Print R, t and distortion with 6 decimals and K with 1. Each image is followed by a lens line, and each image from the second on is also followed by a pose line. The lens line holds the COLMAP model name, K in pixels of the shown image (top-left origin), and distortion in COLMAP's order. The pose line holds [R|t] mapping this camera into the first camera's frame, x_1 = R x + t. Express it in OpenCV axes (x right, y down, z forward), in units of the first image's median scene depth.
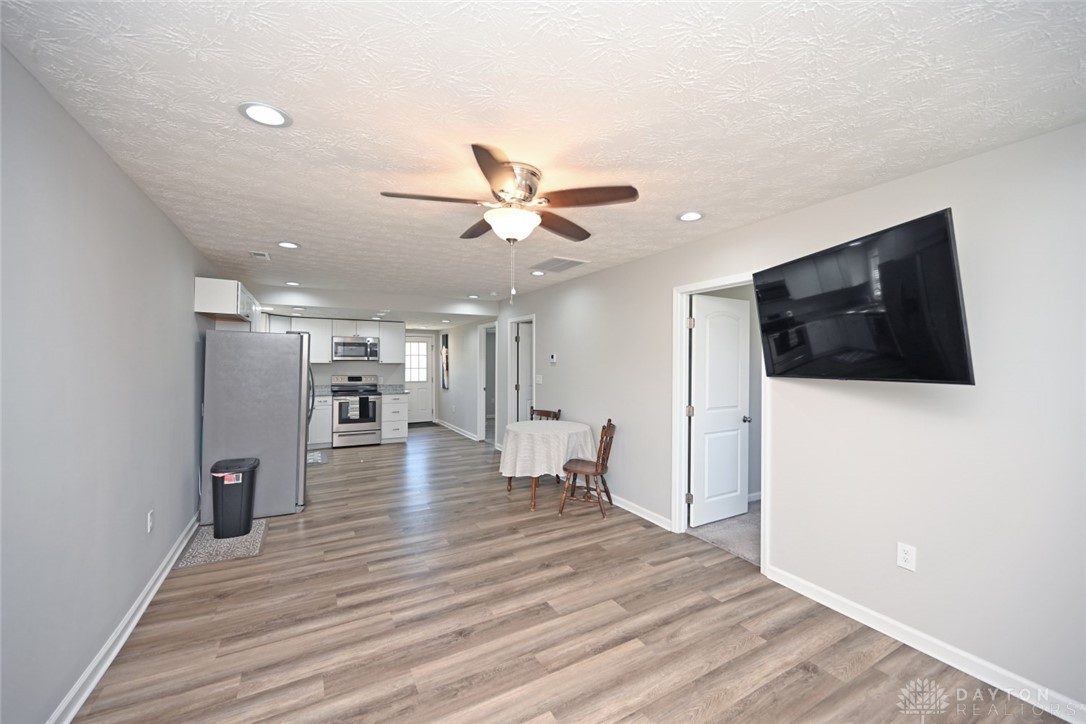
lens RADIAL K [[427.6, 0, 544.8], [0, 427.6, 366.4], [0, 0, 1]] dist [0.002352, 0.000151]
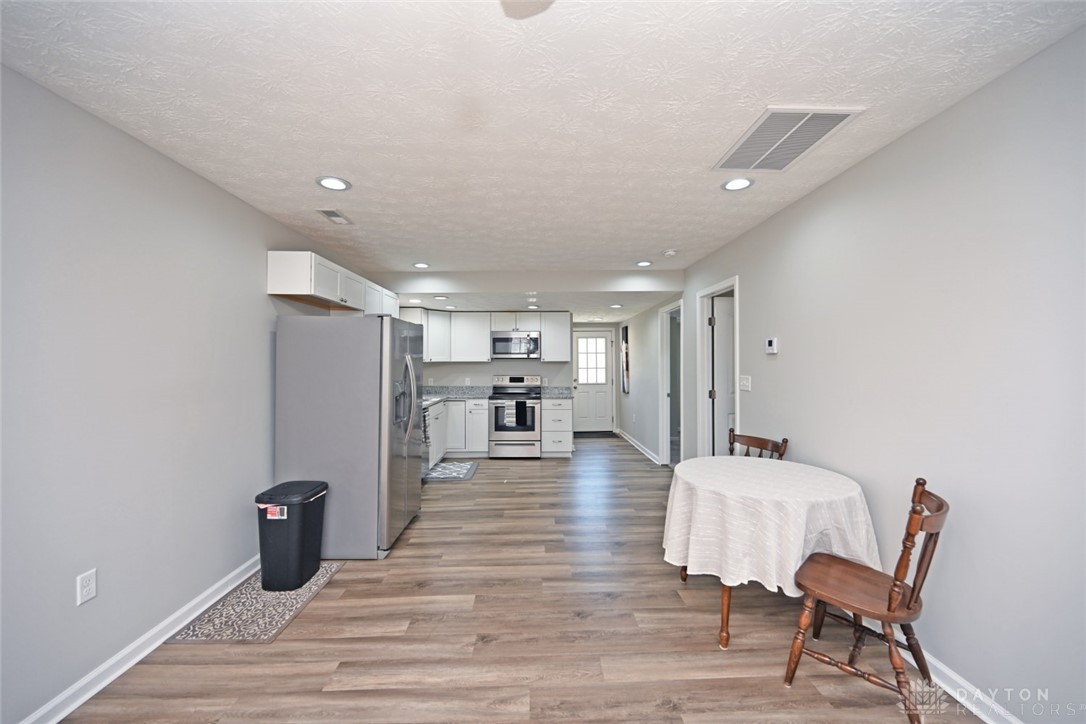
lens RADIAL K [[427.6, 0, 544.8], [0, 427.6, 366.4], [0, 0, 1]] dist [0.002352, 0.000151]
pose [[0.887688, -0.004336, -0.460426, 0.010936], [0.001877, 0.999981, -0.005798, 0.008733], [0.460442, 0.004282, 0.887679, 0.300020]]
